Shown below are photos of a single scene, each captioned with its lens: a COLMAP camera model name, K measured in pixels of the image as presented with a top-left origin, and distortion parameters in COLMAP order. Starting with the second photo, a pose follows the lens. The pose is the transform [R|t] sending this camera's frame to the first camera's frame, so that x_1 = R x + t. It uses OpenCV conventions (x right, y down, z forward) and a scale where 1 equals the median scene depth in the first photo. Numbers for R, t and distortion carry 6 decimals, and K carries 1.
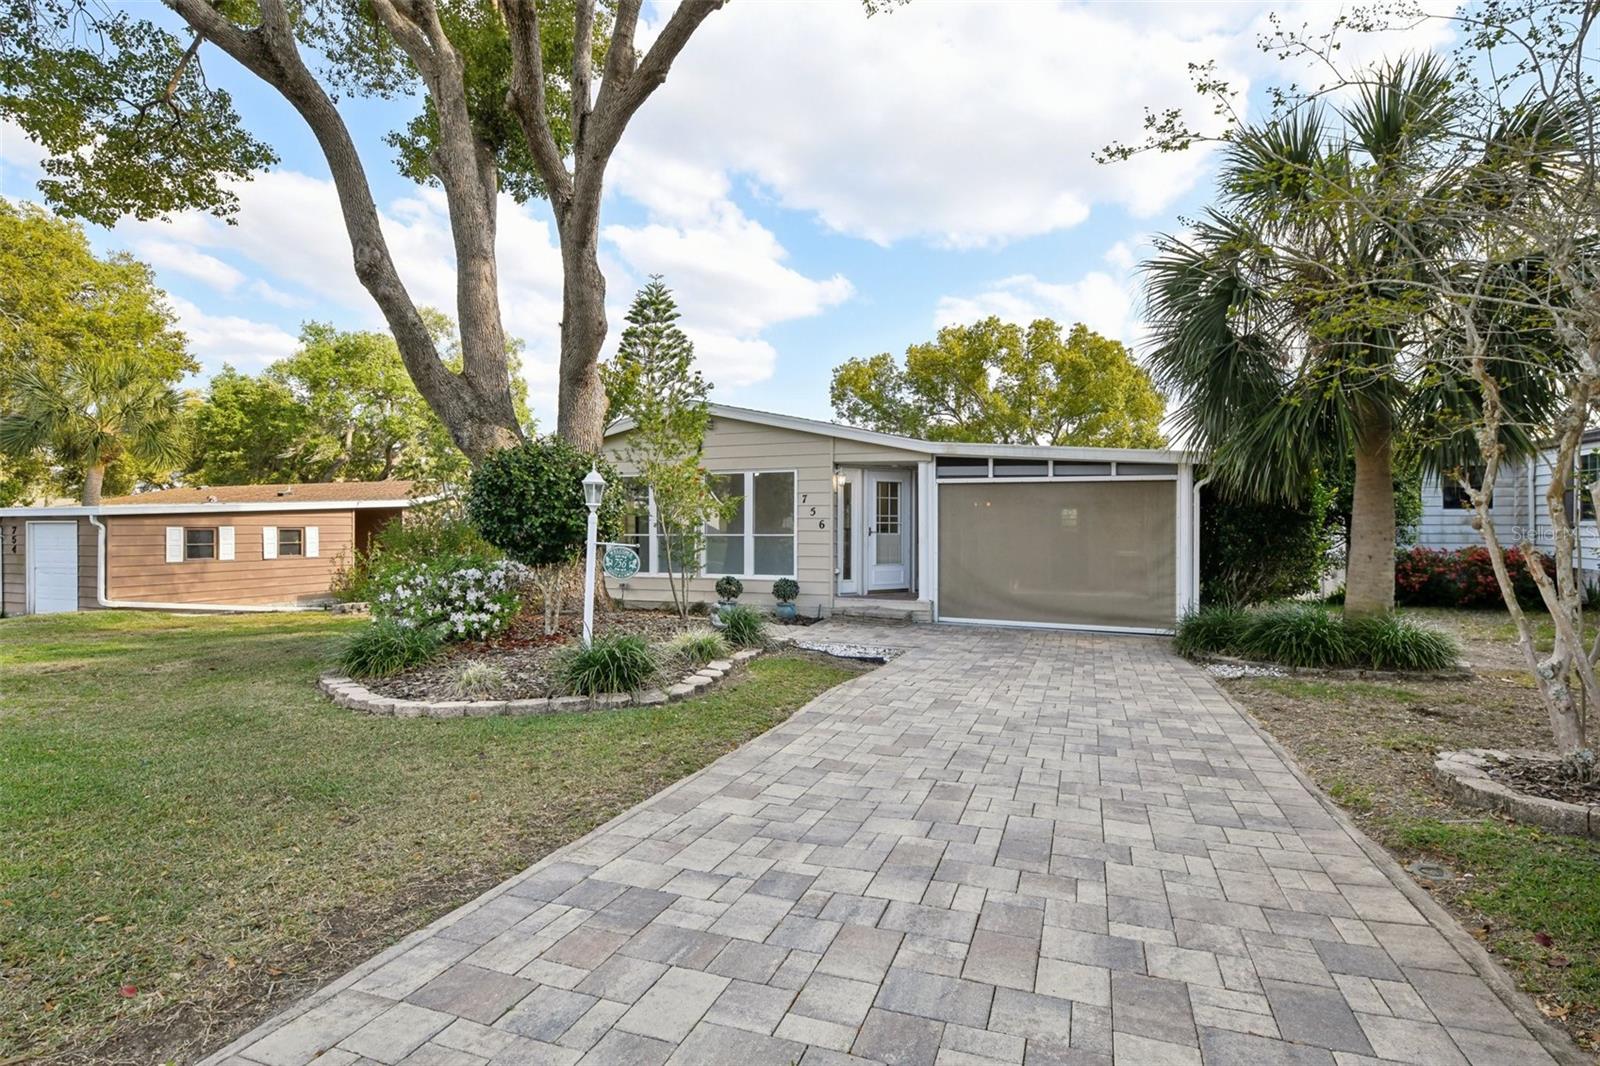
lens RADIAL K [[773.6, 0, 817.4], [0, 773.6, 531.6], [0, 0, 1]] dist [-0.003500, -0.000853]
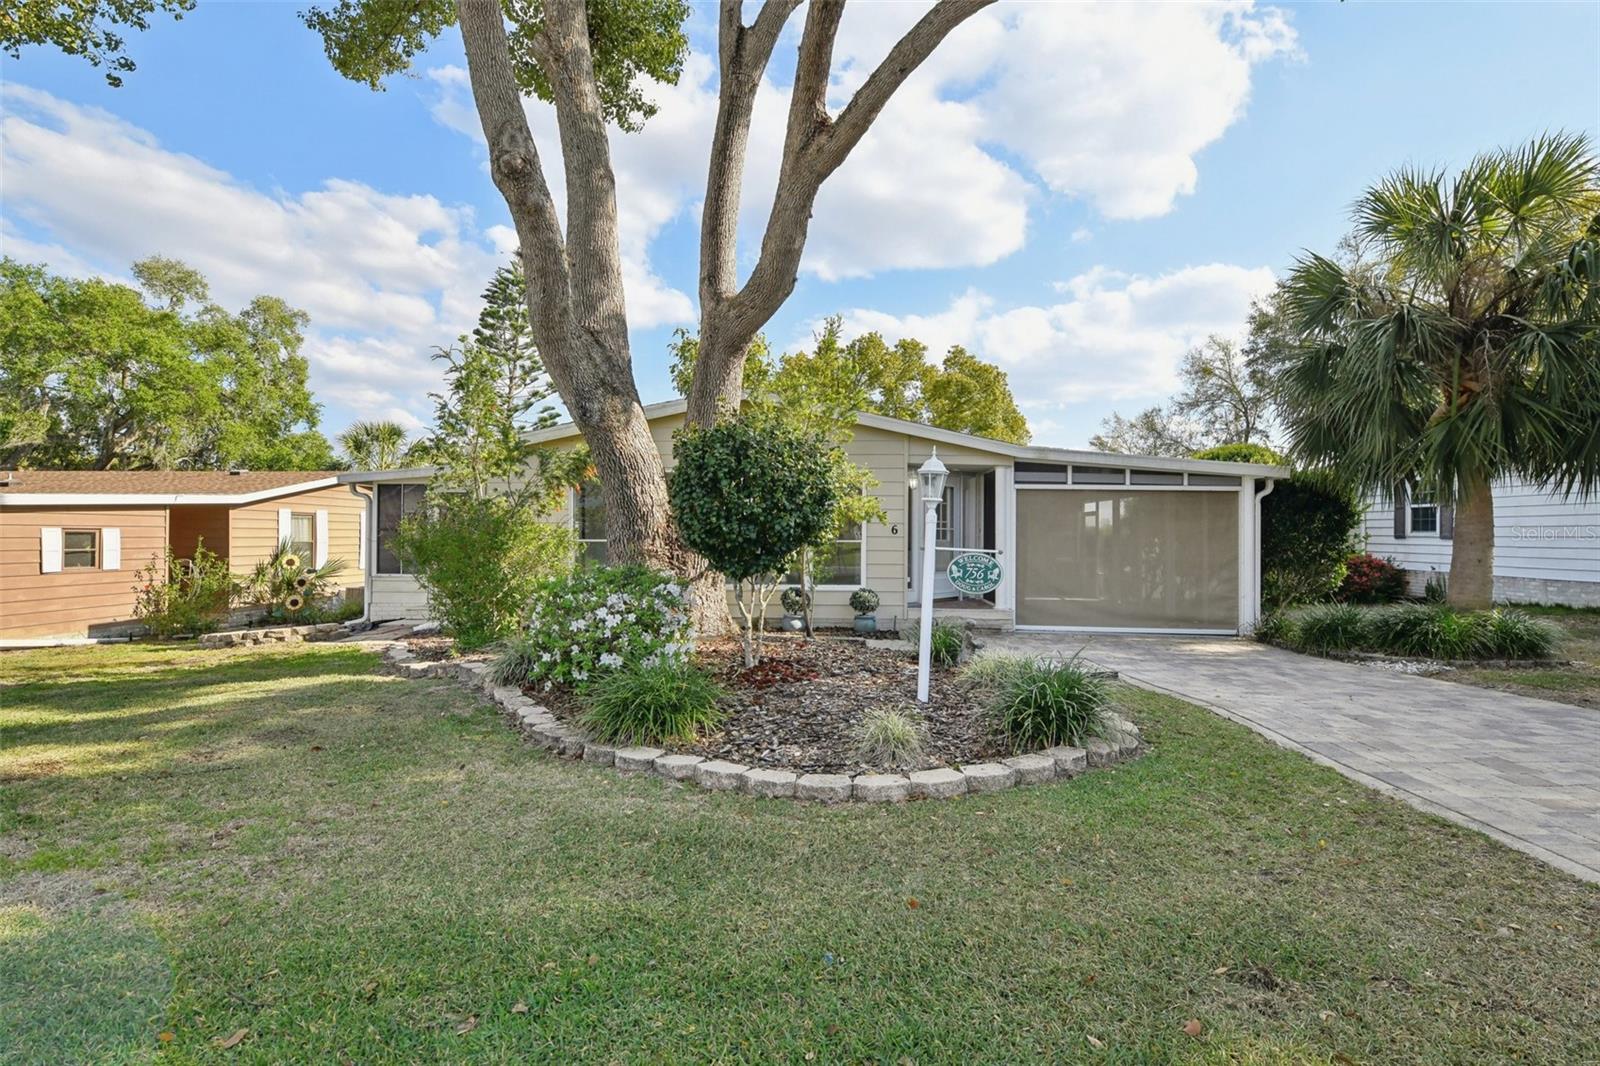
lens RADIAL K [[746.5, 0, 817.1], [0, 746.5, 529.2], [0, 0, 1]] dist [-0.001002, -0.005319]
pose [[0.947499, 0.009251, 0.319623, -0.357626], [-0.004228, 0.999856, -0.016406, 0.004868], [-0.319729, 0.014194, 0.947403, 0.172844]]
